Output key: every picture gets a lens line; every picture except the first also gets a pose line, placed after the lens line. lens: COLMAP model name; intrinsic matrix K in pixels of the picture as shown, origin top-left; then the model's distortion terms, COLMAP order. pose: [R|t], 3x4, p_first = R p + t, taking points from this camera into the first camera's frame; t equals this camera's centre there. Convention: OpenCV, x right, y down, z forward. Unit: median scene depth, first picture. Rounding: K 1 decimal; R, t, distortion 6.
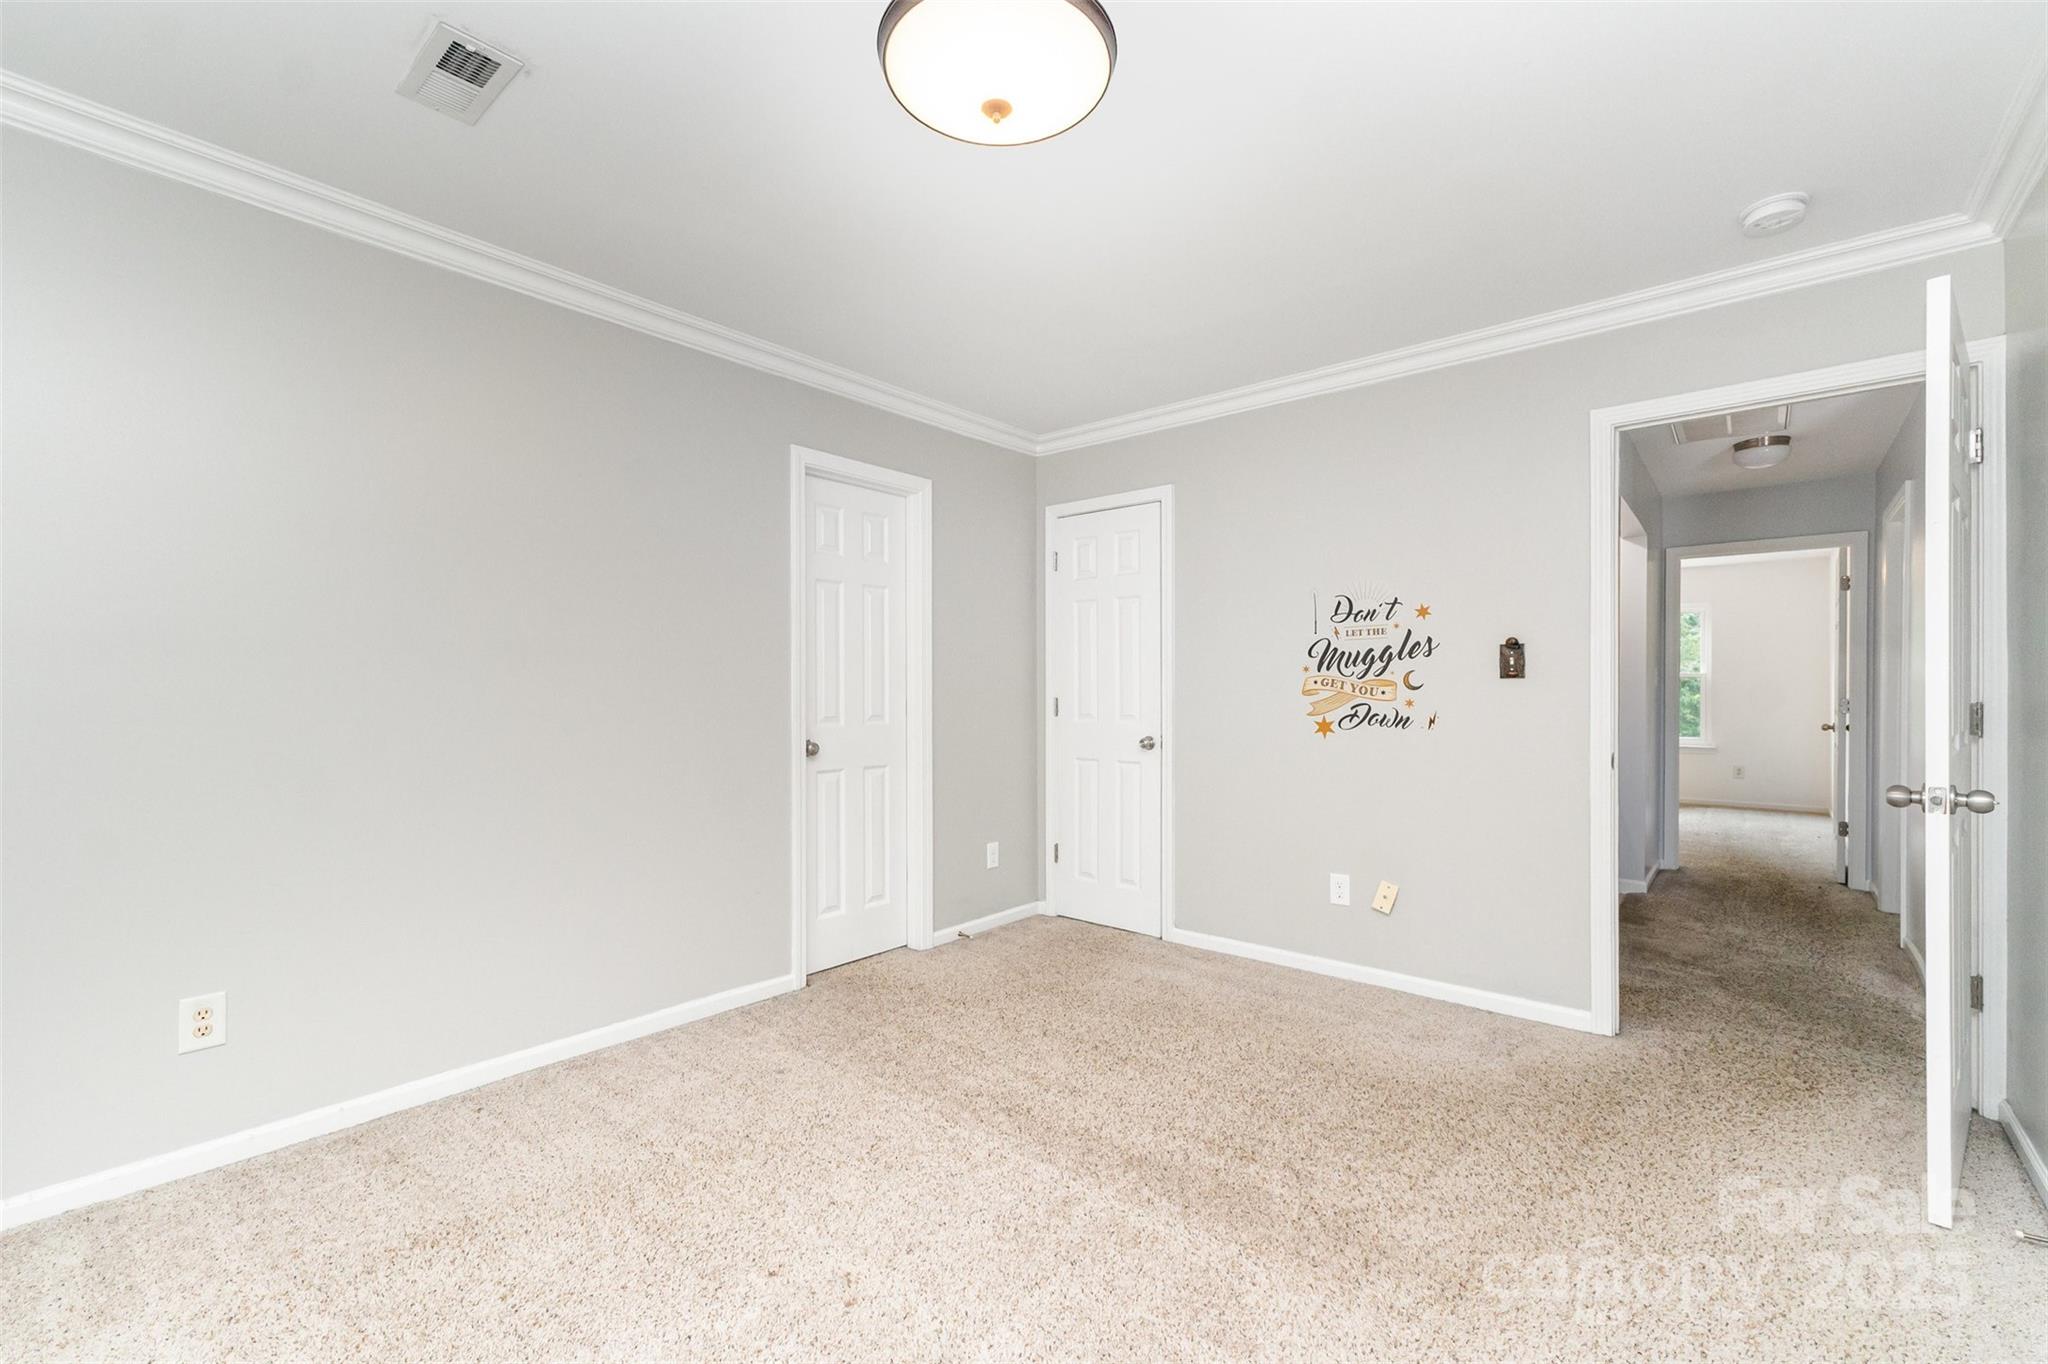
lens RADIAL K [[888.3, 0, 1018.6], [0, 888.3, 686.1], [0, 0, 1]] dist [-0.009896, -0.000997]
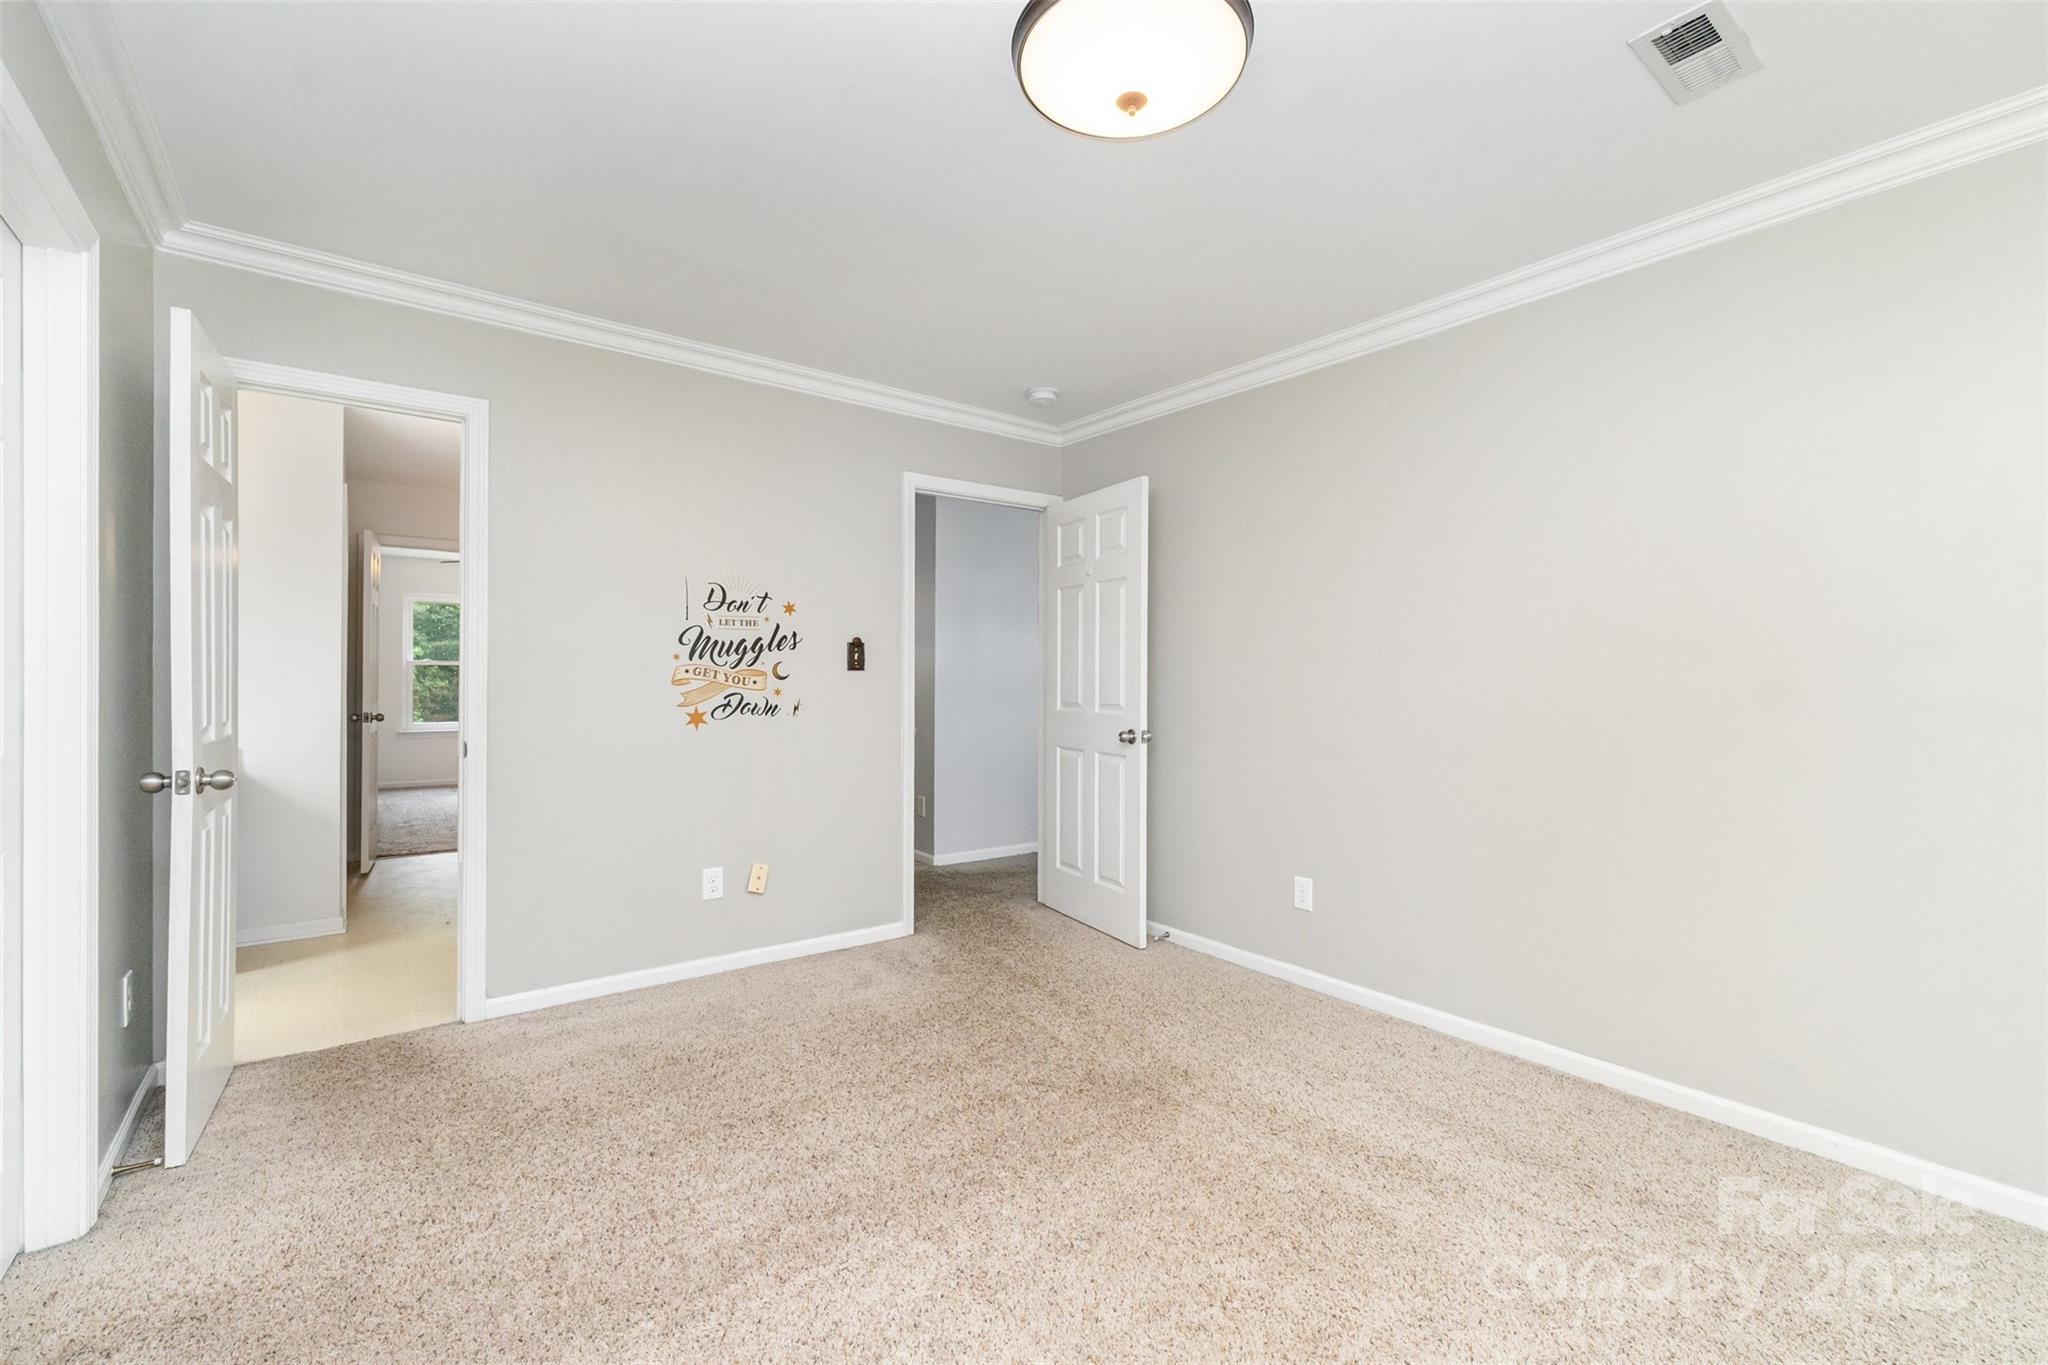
lens RADIAL K [[888.3, 0, 1020.0], [0, 888.3, 675.9], [0, 0, 1]] dist [-0.009896, -0.000997]
pose [[0.178122, 0.004241, 0.983999, -0.550907], [-0.009977, 0.999947, -0.002504, -0.000474], [-0.983958, -0.009372, 0.178154, 0.504399]]
